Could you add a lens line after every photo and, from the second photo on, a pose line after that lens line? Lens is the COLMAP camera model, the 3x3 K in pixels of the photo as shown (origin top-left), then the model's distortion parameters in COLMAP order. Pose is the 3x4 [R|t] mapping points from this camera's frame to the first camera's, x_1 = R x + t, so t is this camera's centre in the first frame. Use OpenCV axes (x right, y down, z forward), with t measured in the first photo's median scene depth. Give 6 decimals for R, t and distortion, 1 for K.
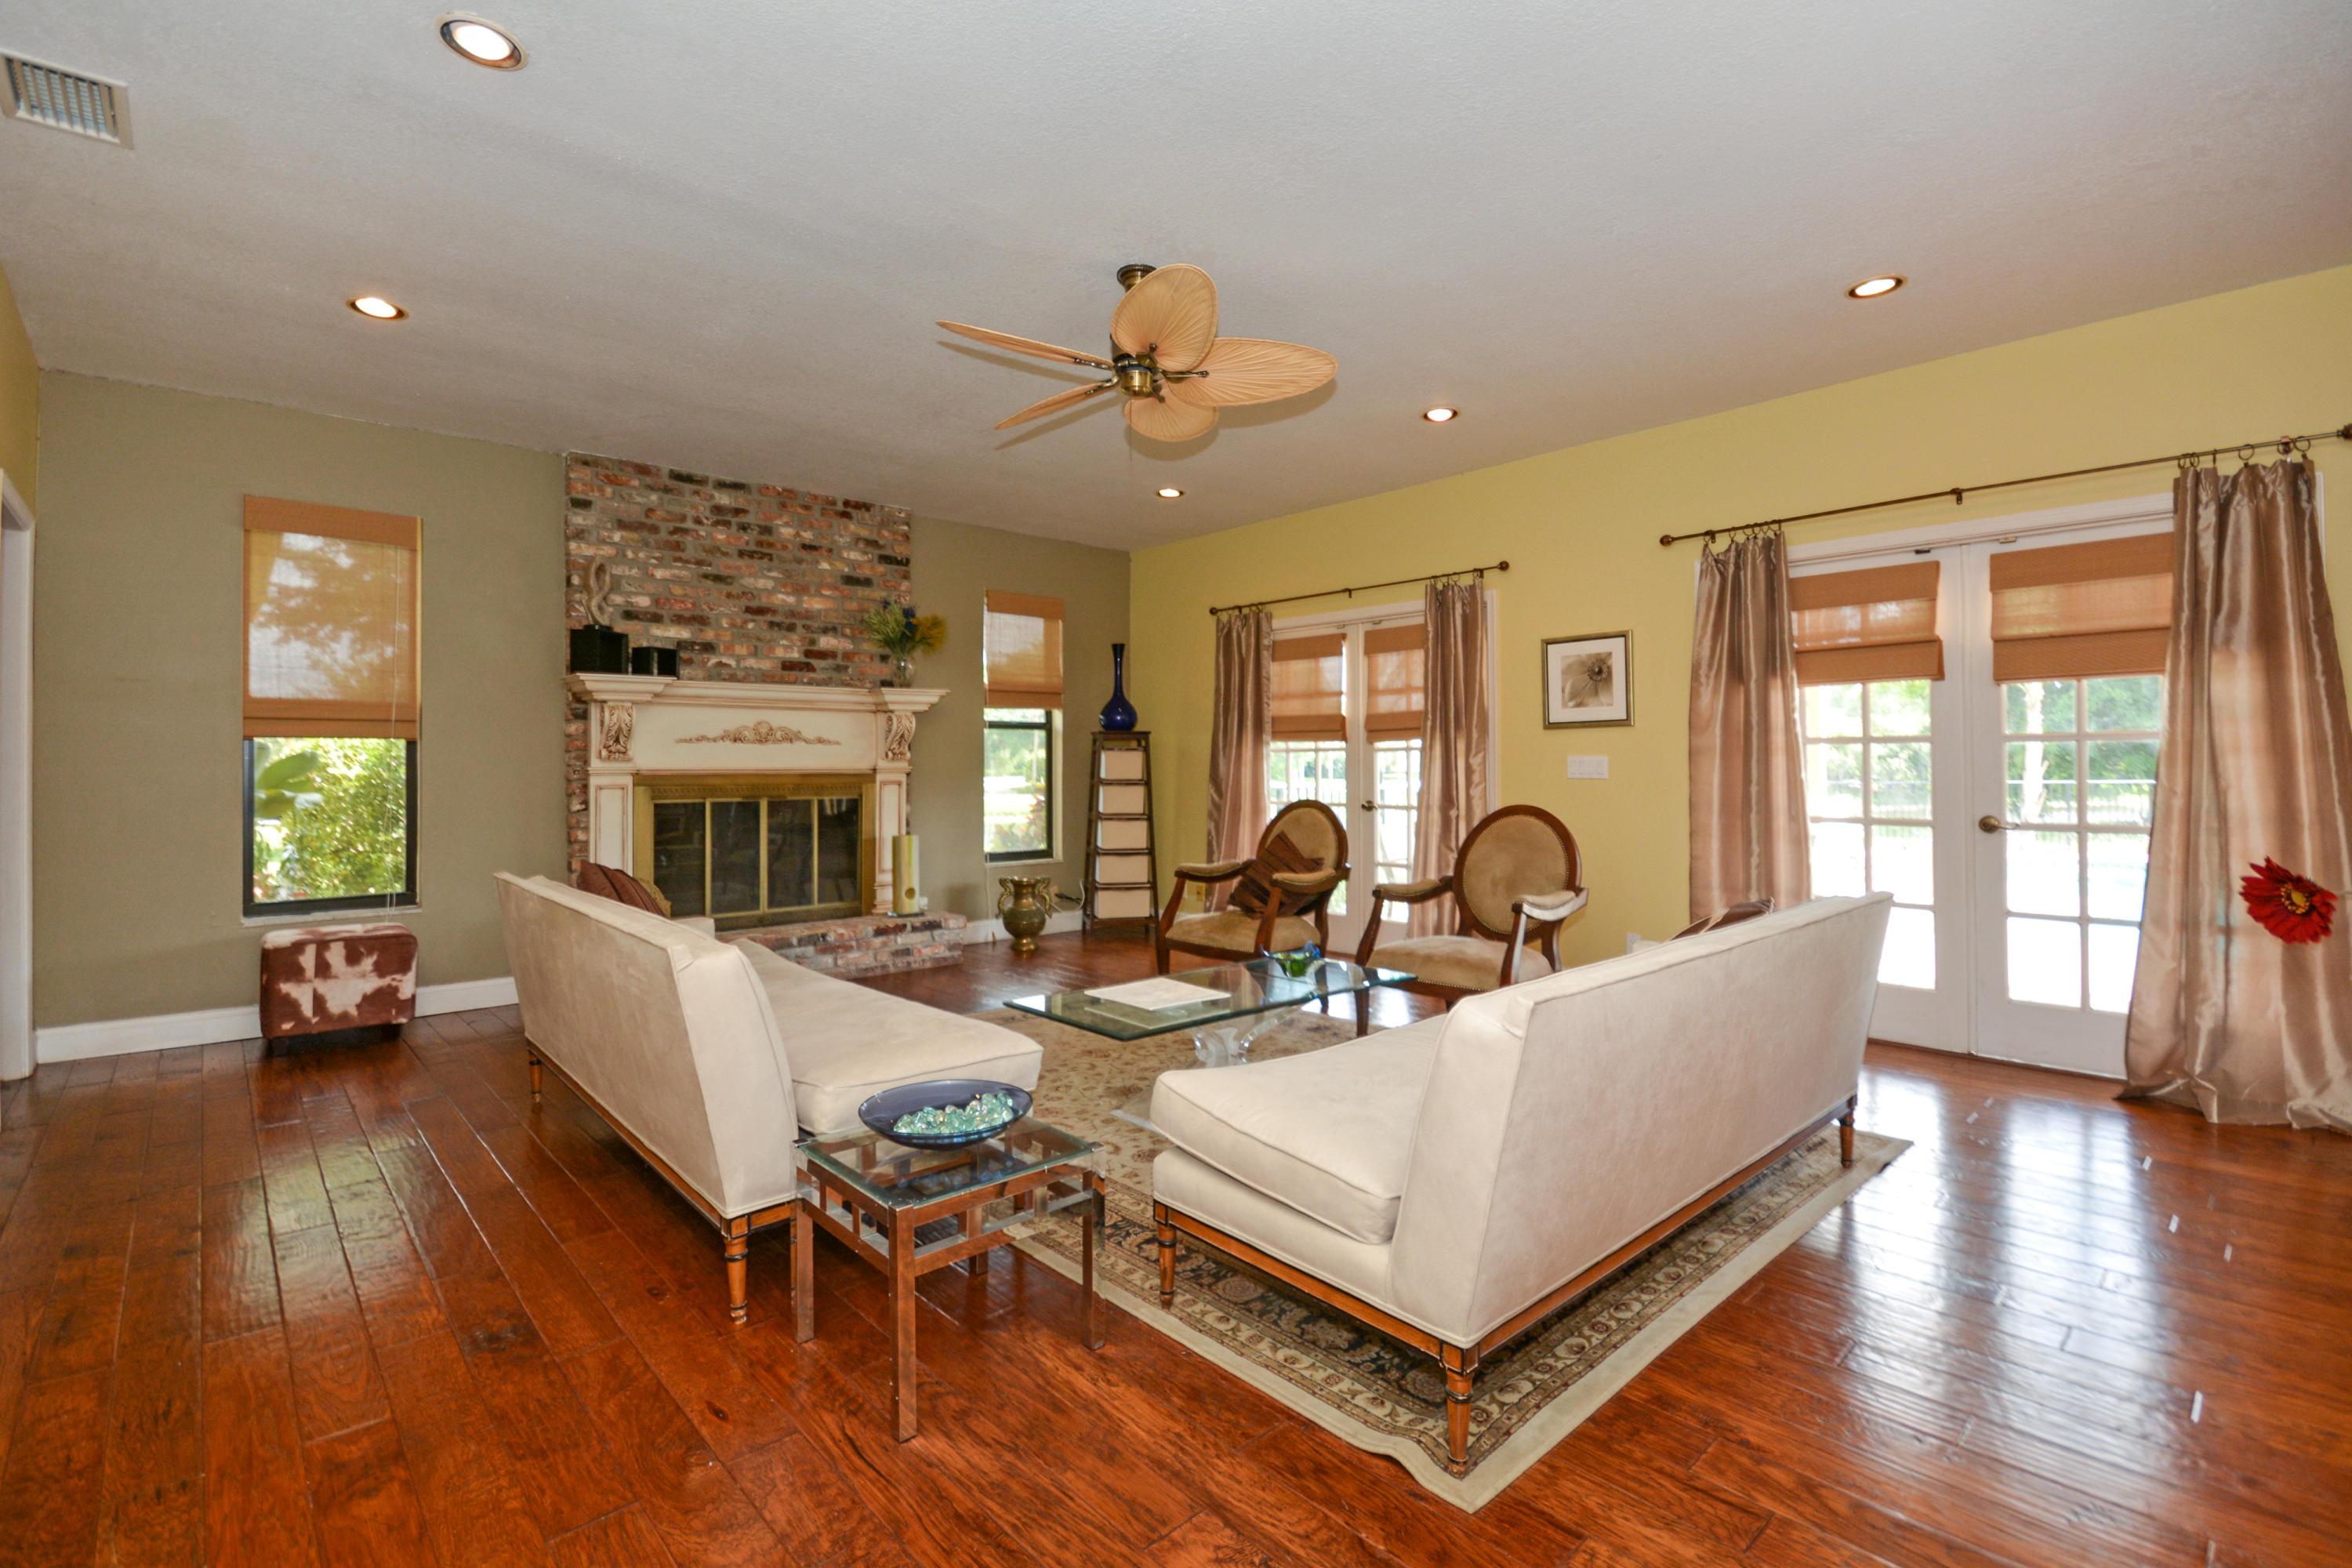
lens RADIAL K [[1054.7, 0, 1166.9], [0, 1054.7, 772.2], [0, 0, 1]] dist [-0.005448, -0.005109]
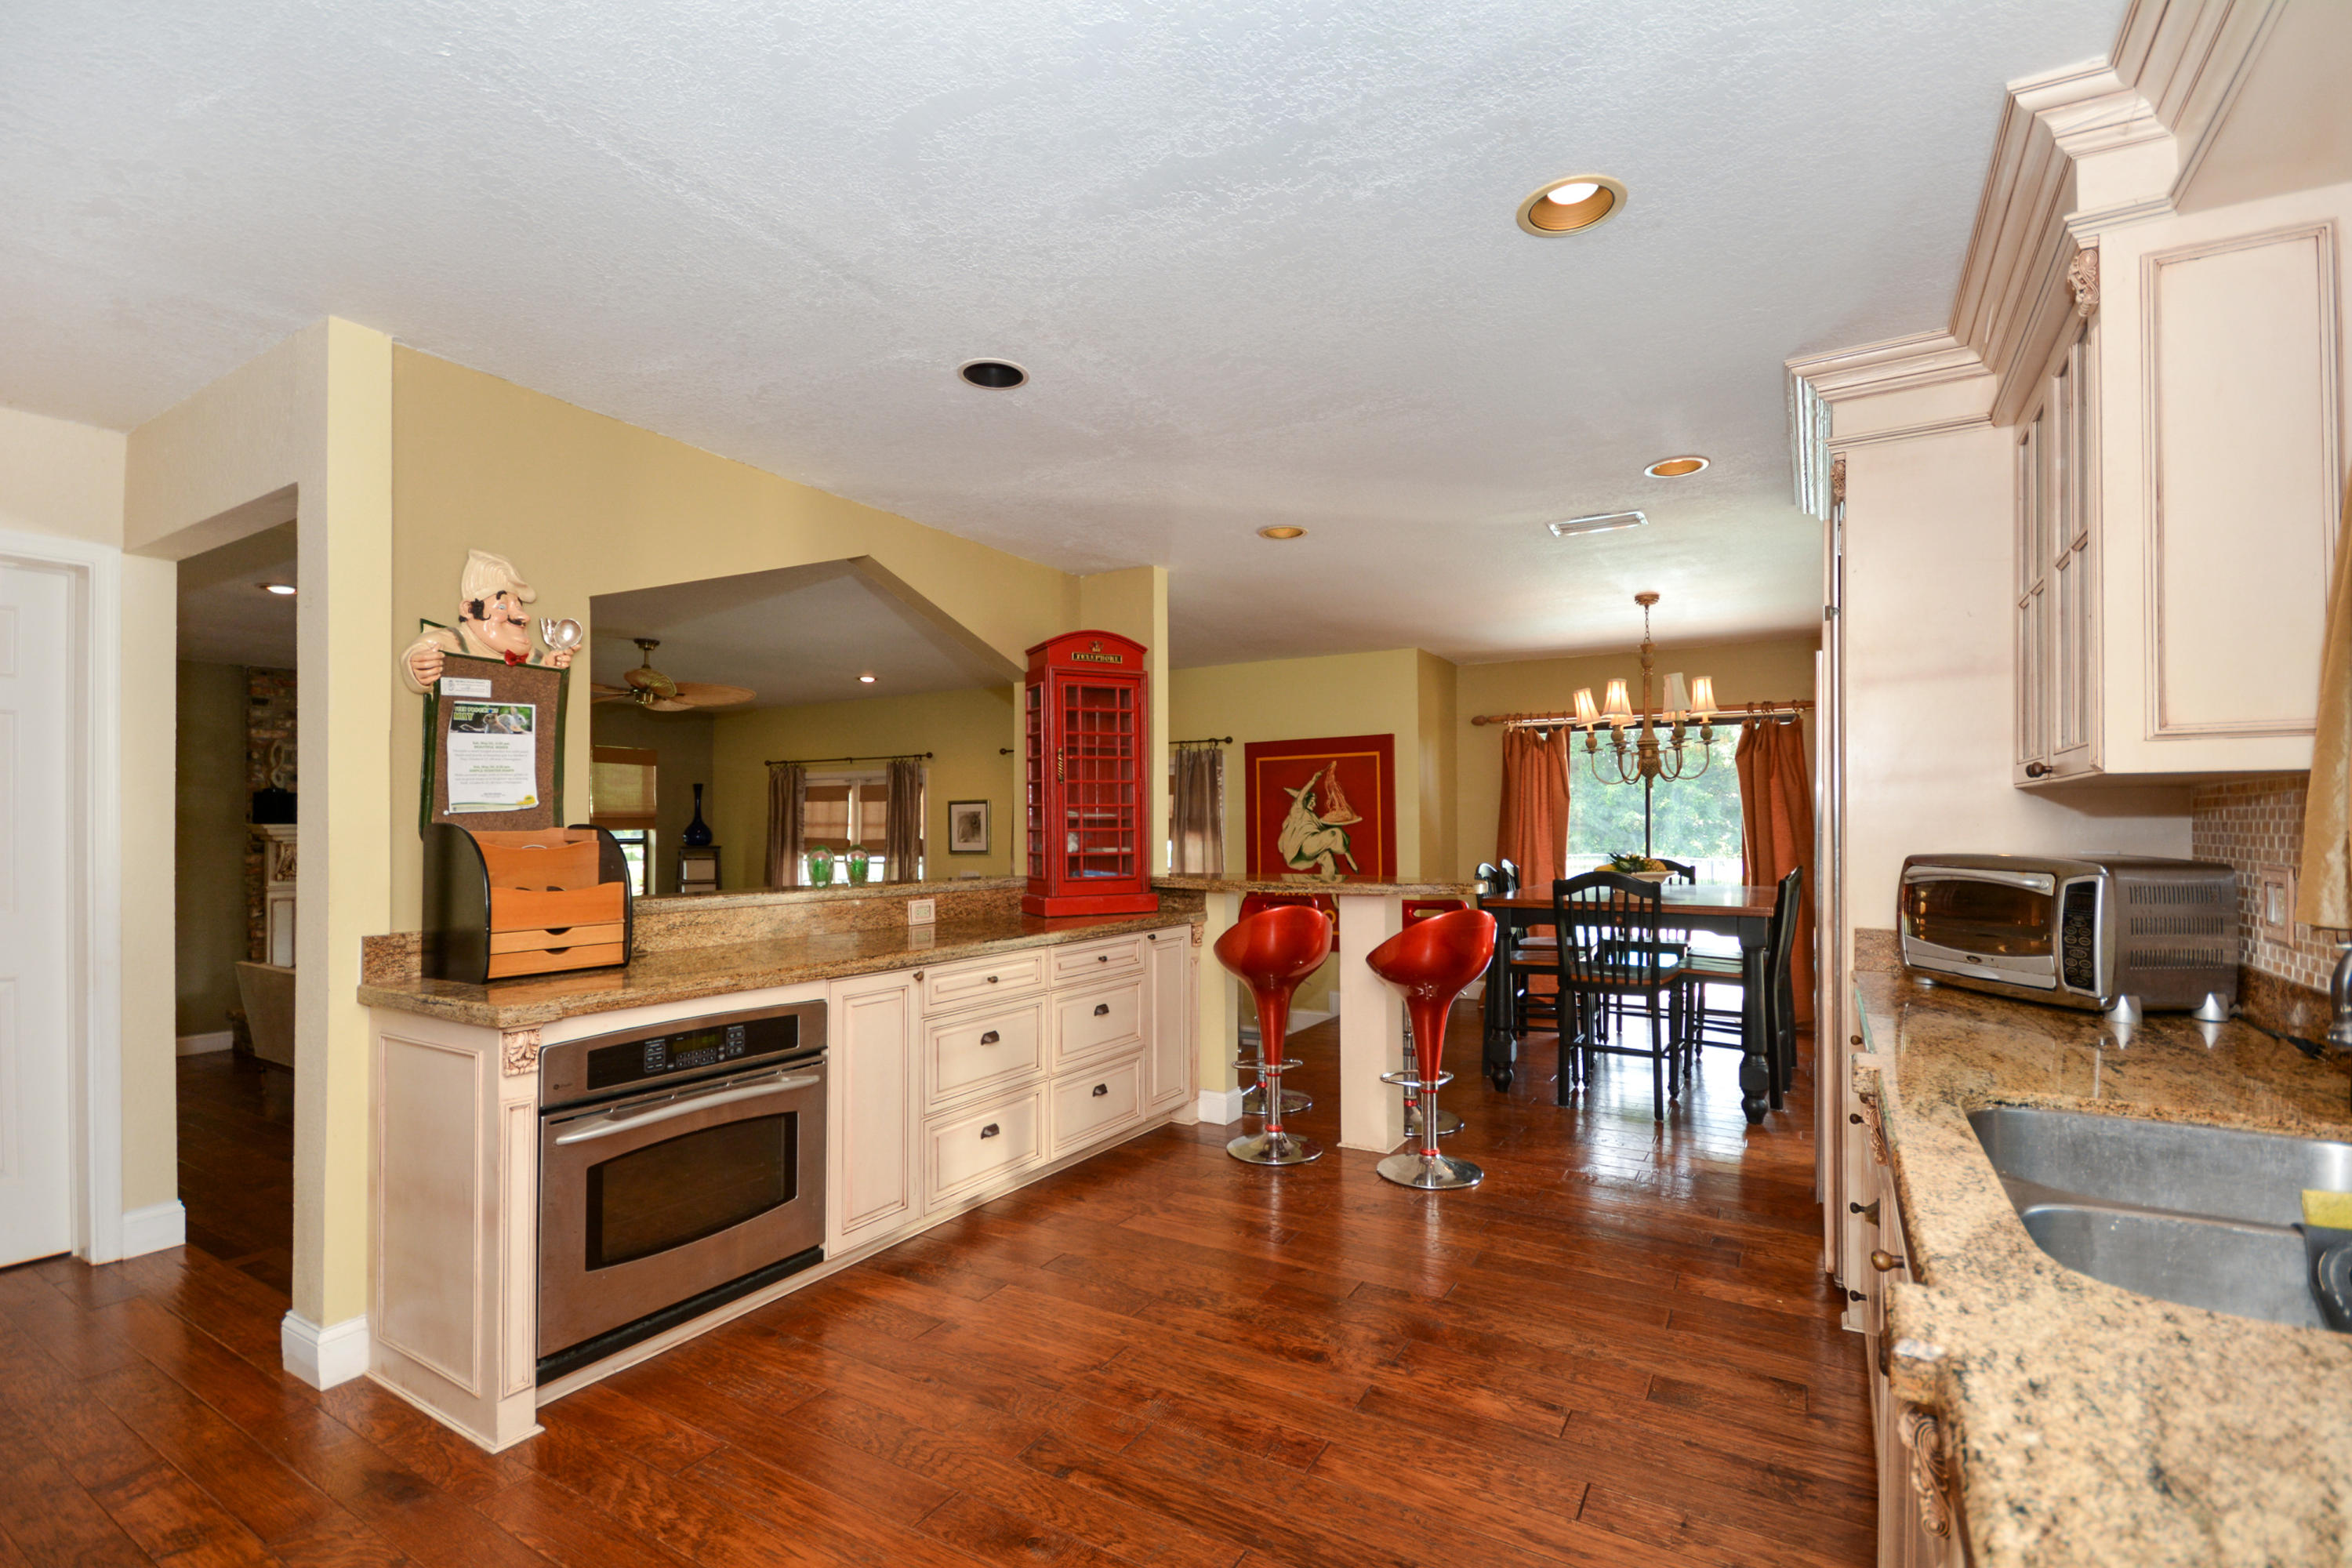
lens RADIAL K [[1054.7, 0, 1219.4], [0, 1054.7, 816.4], [0, 0, 1]] dist [-0.005448, -0.005109]
pose [[0.953114, 0.001170, 0.302611, 0.234857], [0.001694, 0.999956, -0.009204, -0.077267], [-0.302608, 0.009285, 0.953070, -0.685925]]
